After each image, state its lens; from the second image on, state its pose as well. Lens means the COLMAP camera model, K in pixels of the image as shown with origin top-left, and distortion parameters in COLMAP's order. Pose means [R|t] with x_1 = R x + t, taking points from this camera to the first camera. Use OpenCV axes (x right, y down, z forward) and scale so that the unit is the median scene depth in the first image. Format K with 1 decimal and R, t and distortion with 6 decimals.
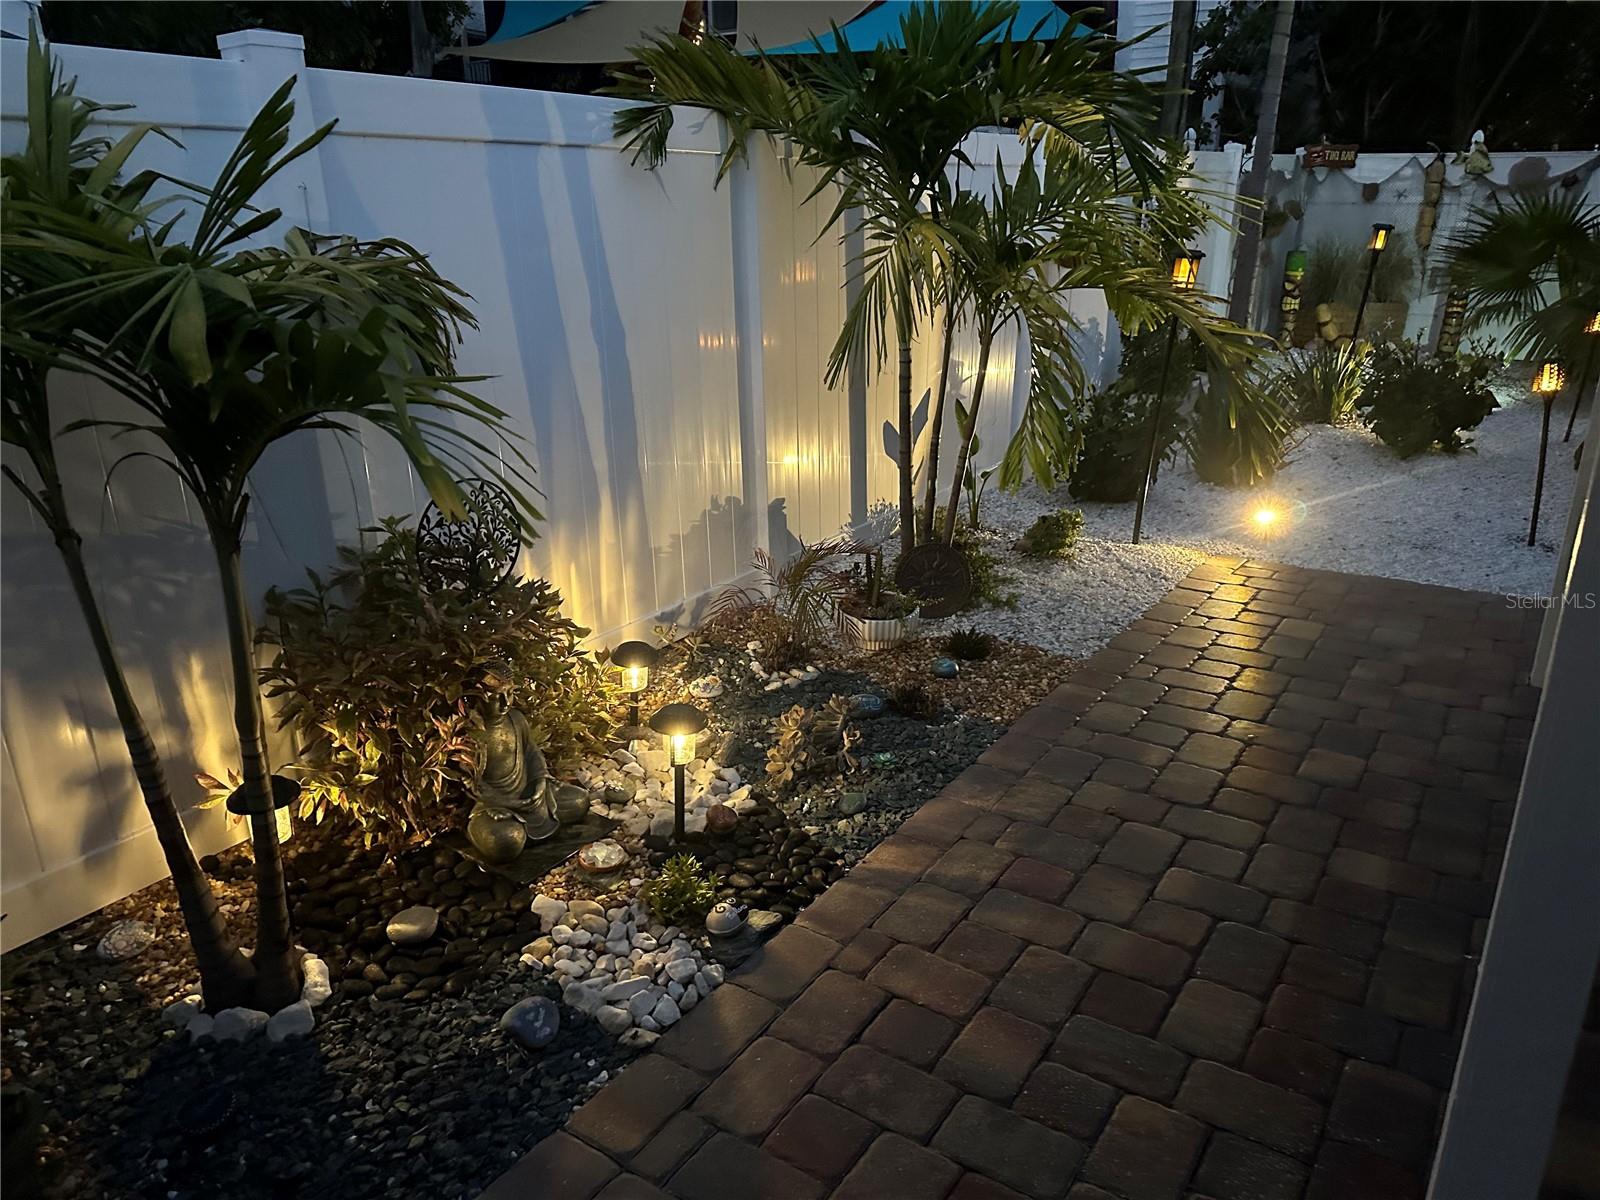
lens RADIAL K [[1066.0, 0, 815.9], [0, 1066.0, 602.6], [0, 0, 1]] dist [0.073620, -0.085267]
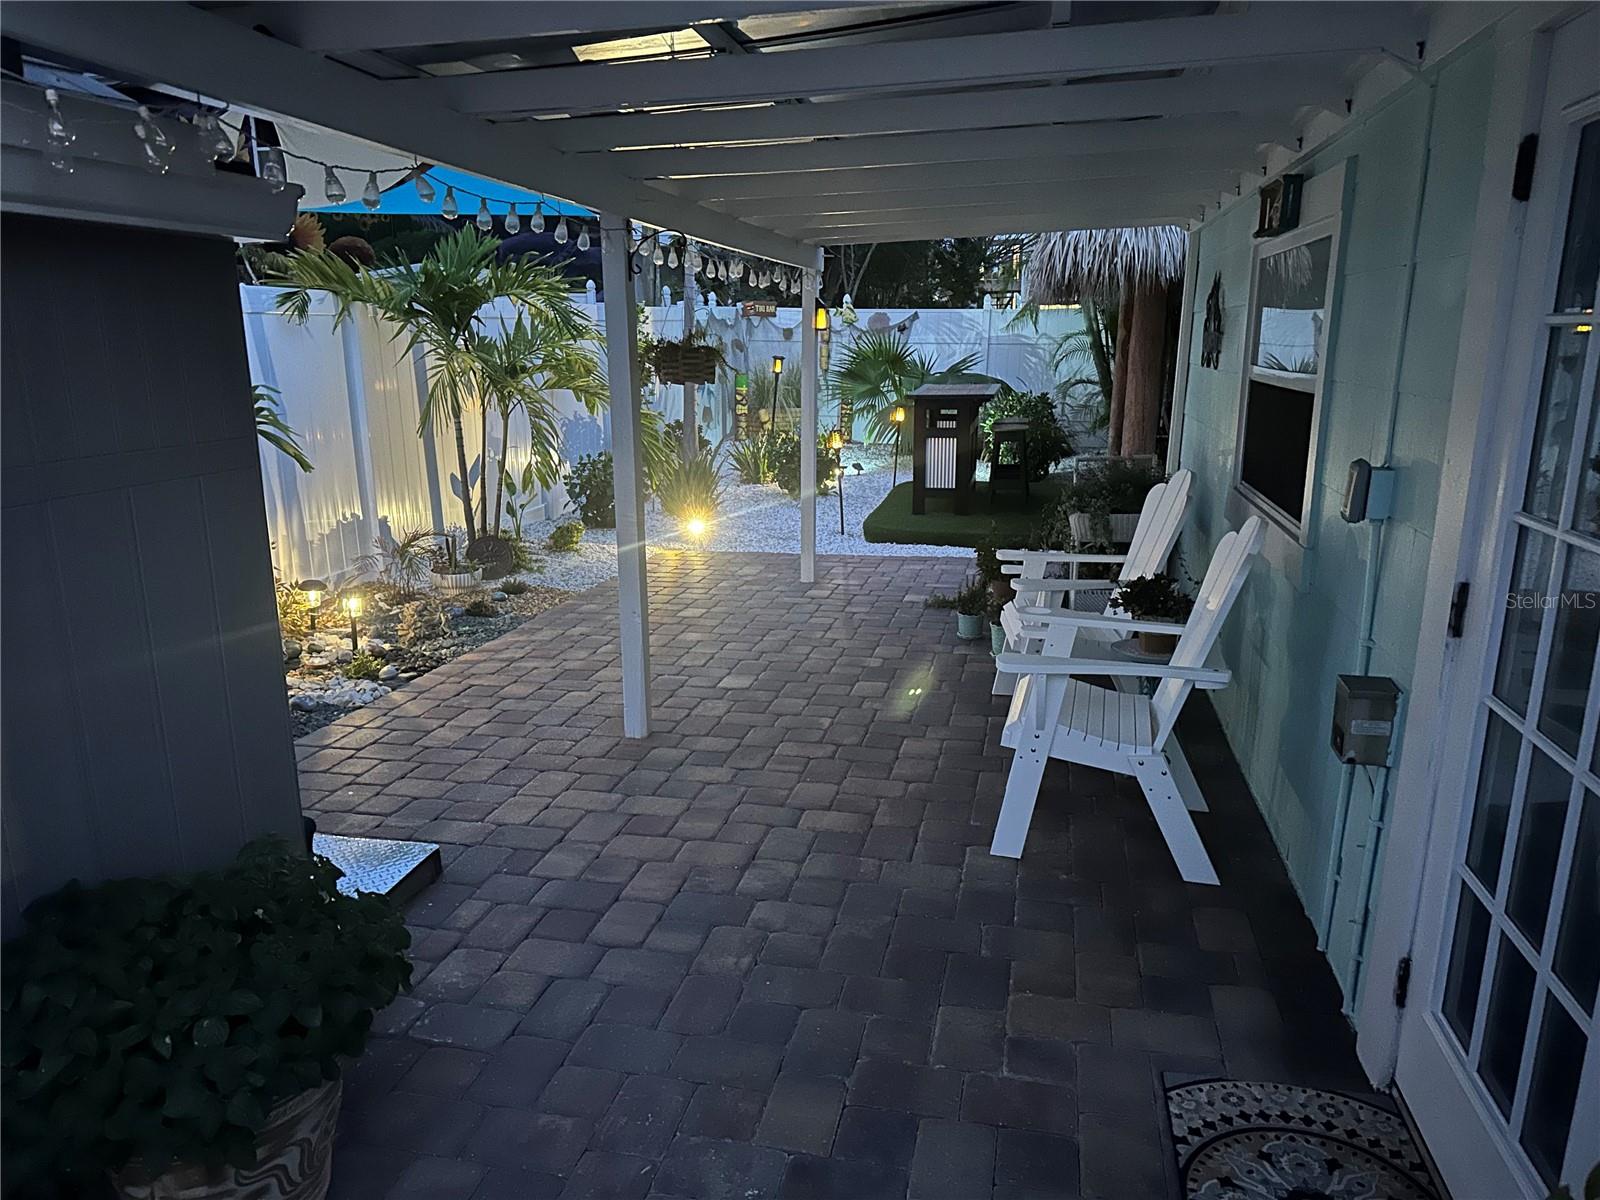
lens RADIAL K [[1066.0, 0, 815.9], [0, 1066.0, 602.6], [0, 0, 1]] dist [0.073620, -0.085267]
pose [[0.925599, -0.081943, 0.369529, -0.050373], [0.120386, 0.989321, -0.082163, 0.282231], [-0.358850, 0.120536, 0.925580, -0.837766]]
